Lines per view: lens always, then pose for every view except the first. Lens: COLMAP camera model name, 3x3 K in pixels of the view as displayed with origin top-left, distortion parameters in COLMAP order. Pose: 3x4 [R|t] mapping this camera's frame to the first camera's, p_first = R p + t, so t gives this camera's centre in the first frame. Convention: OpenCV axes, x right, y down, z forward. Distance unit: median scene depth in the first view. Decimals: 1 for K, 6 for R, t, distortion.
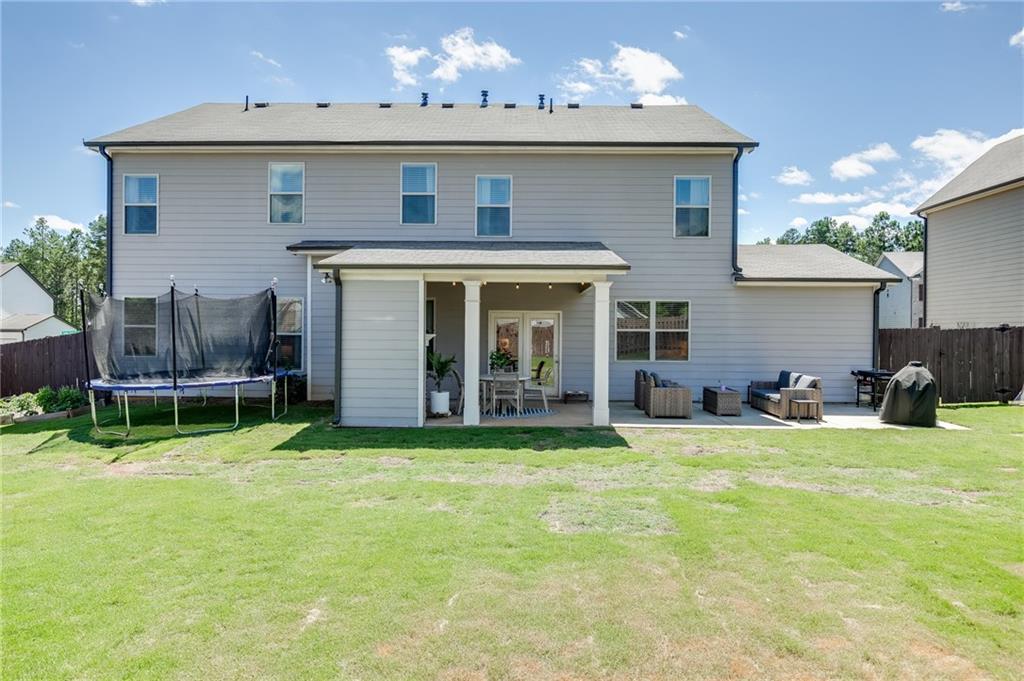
lens RADIAL K [[682.2, 0, 511.8], [0, 682.2, 336.4], [0, 0, 1]] dist [-0.012551, -0.001355]
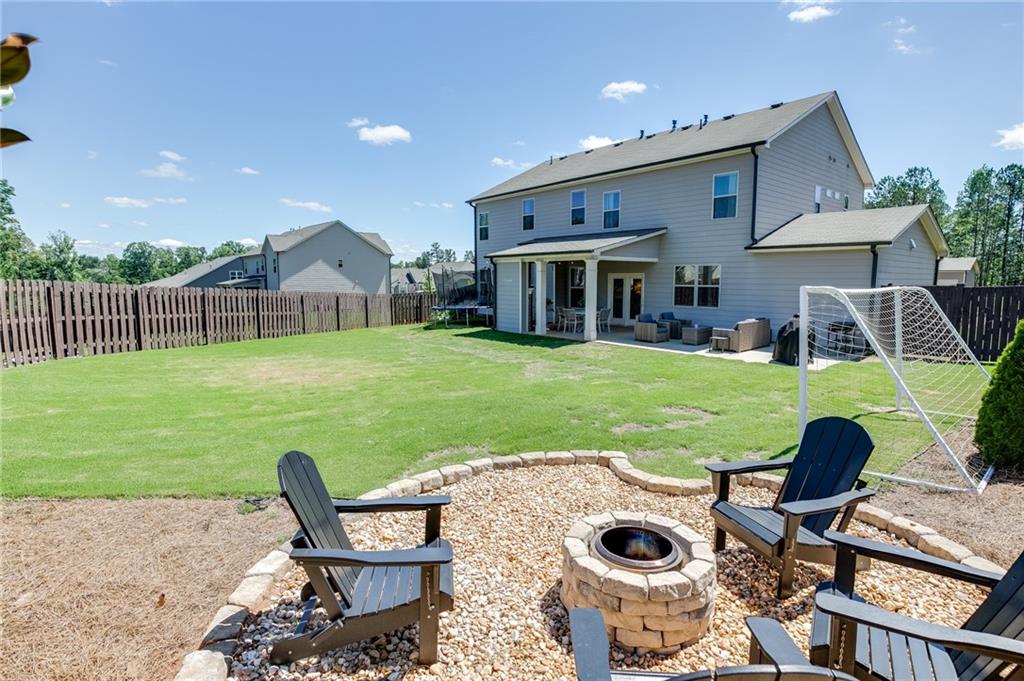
lens RADIAL K [[525.0, 0, 511.9], [0, 525.0, 340.8], [0, 0, 1]] dist [-0.021649, -0.003268]
pose [[0.636838, 0.084633, -0.766339, 0.826400], [-0.000831, 0.994032, 0.109088, -0.014225], [0.770997, -0.068835, 0.633107, -0.020448]]
